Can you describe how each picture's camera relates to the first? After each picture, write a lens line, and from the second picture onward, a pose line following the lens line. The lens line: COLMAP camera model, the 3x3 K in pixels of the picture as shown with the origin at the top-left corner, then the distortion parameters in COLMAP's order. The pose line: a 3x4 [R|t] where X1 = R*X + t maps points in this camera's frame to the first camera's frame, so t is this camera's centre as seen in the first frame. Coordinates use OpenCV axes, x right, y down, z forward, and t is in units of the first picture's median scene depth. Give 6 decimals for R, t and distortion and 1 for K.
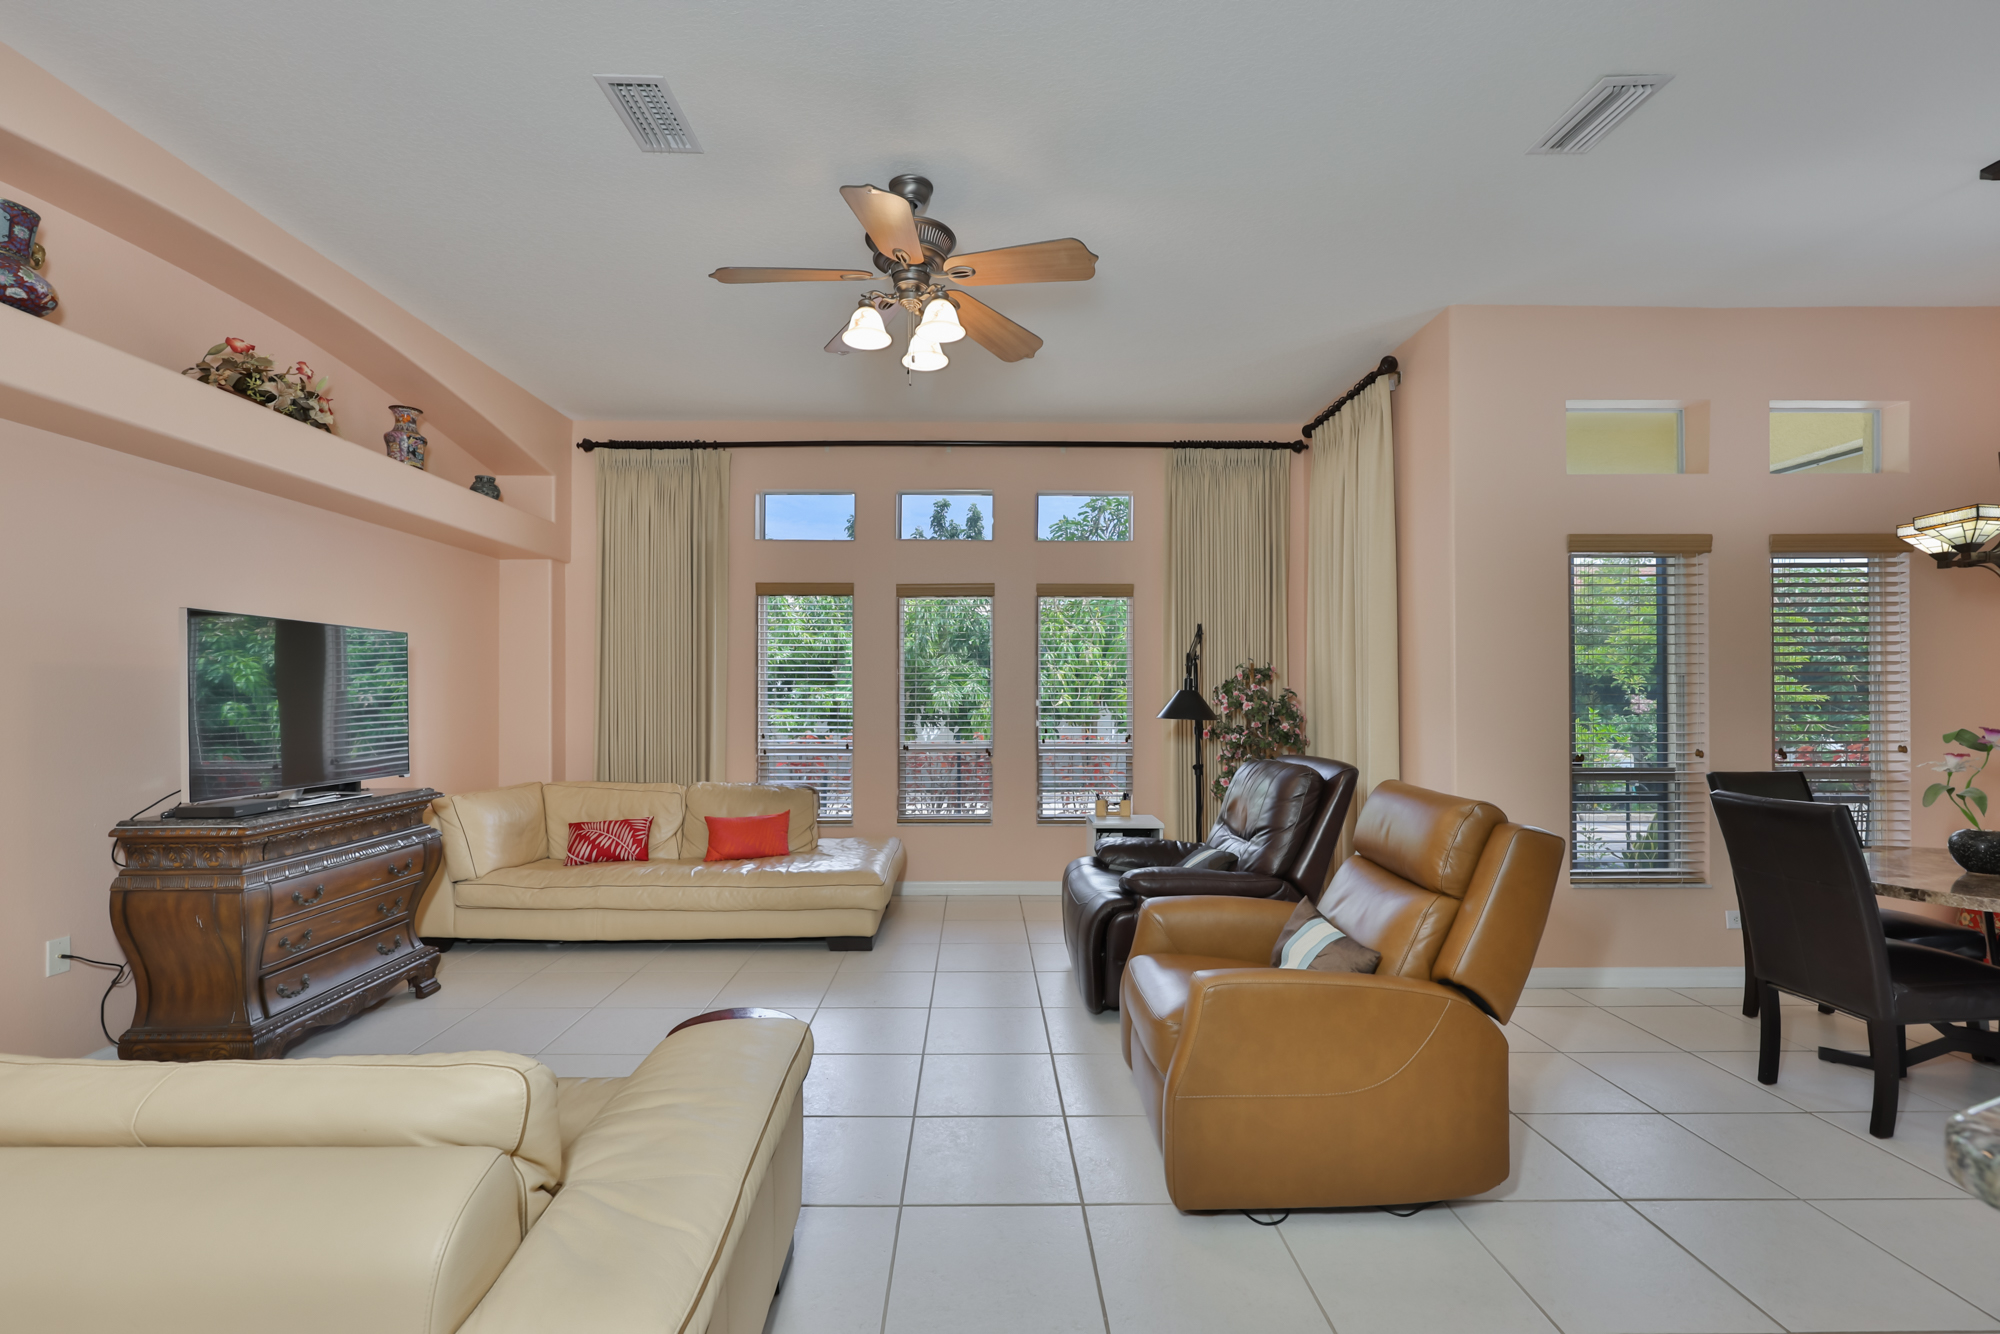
lens RADIAL K [[869.9, 0, 993.0], [0, 869.9, 677.3], [0, 0, 1]] dist [-0.006960, -0.000703]
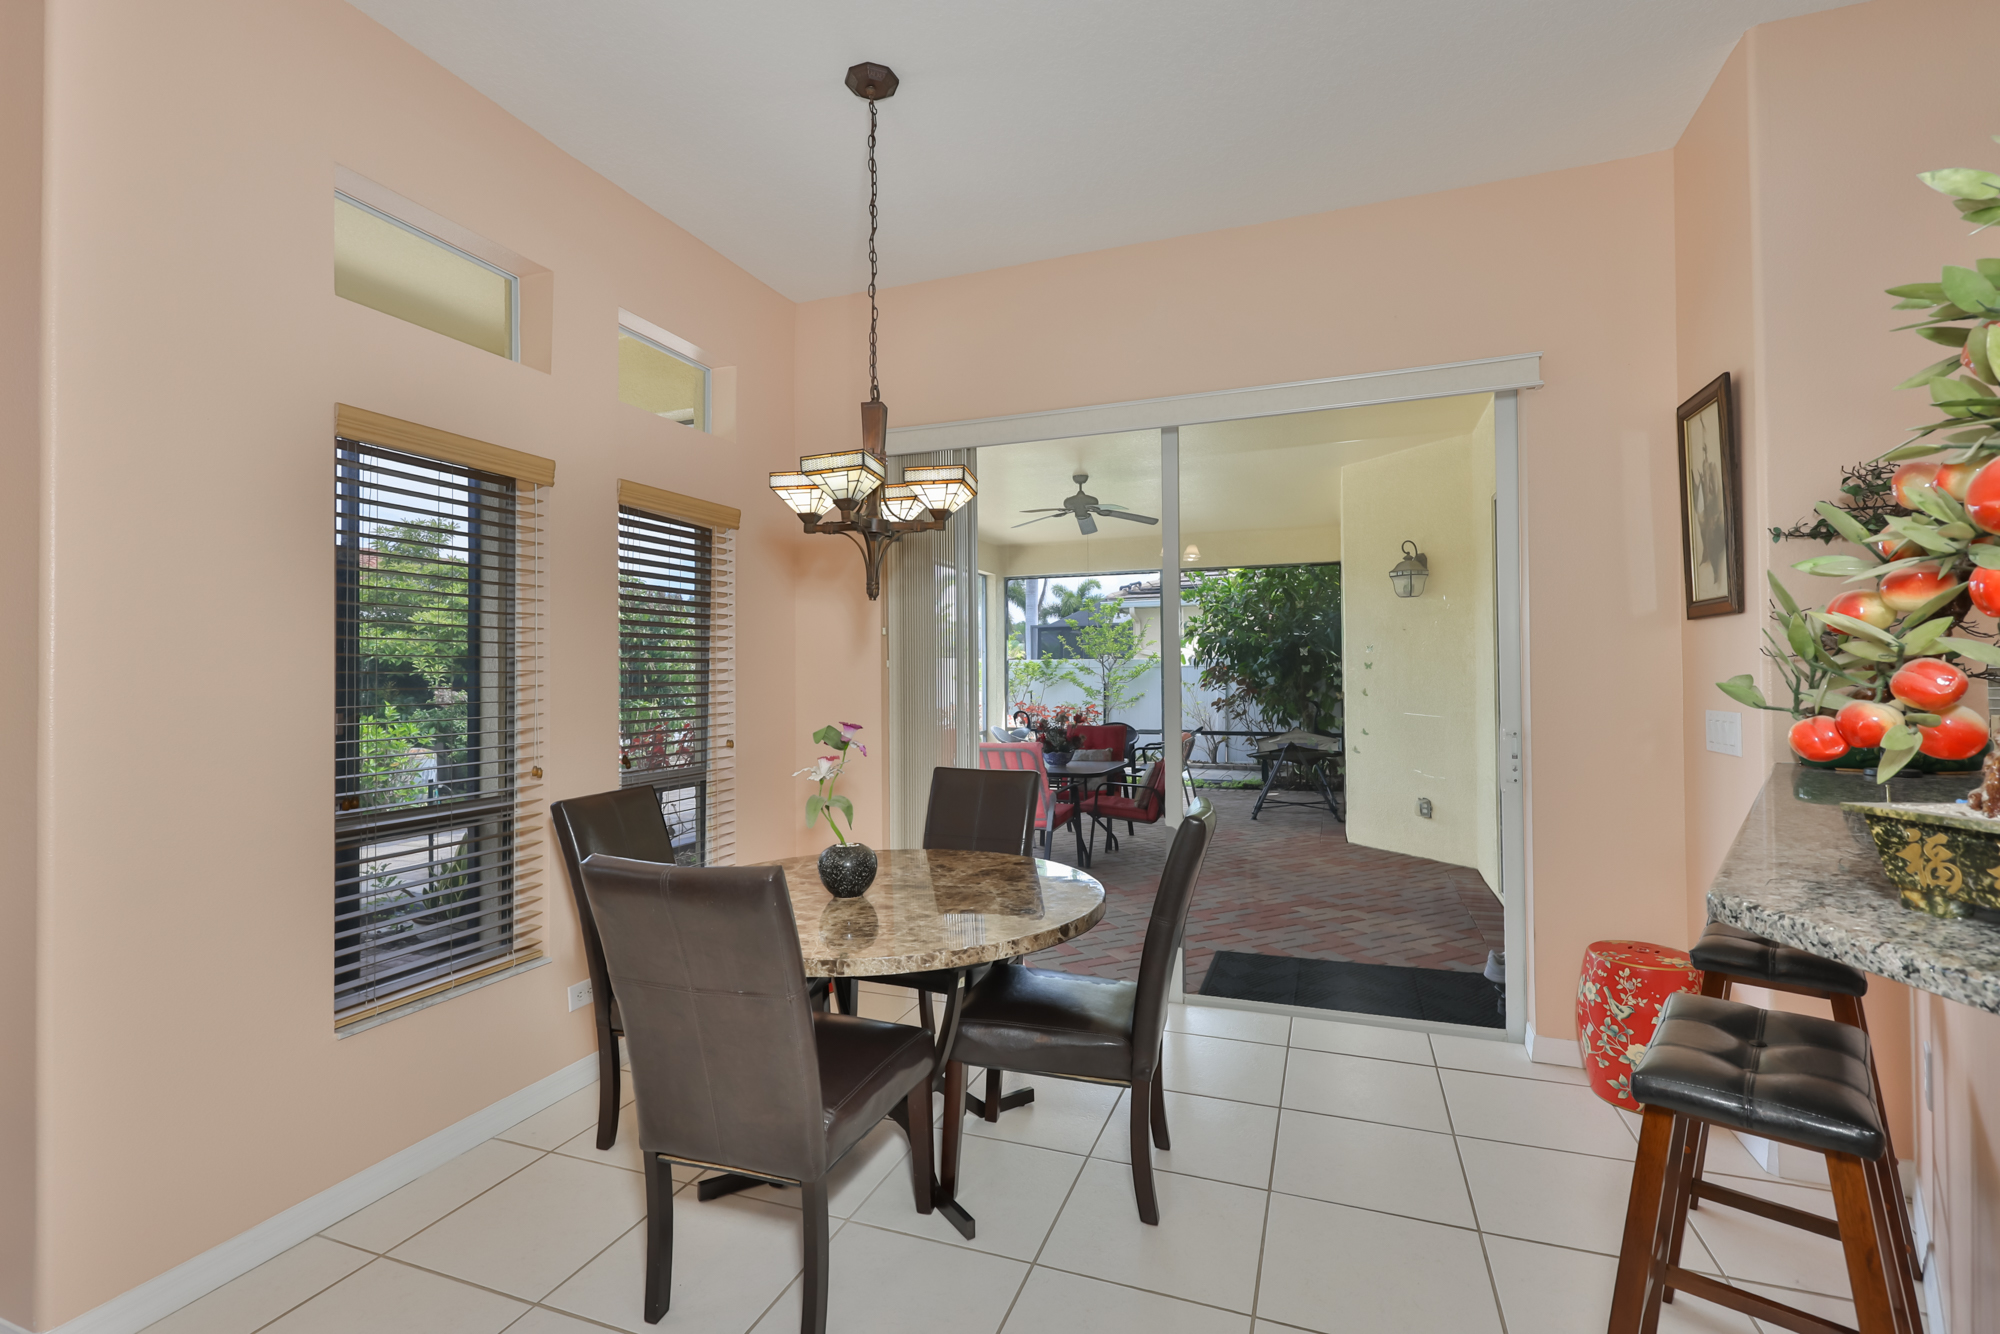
lens RADIAL K [[869.9, 0, 1005.9], [0, 869.9, 664.3], [0, 0, 1]] dist [-0.006960, -0.000703]
pose [[0.344129, 0.013056, 0.938832, 0.286709], [-0.010248, 0.999896, -0.010149, 0.005718], [-0.938866, -0.006129, 0.344227, 0.400533]]
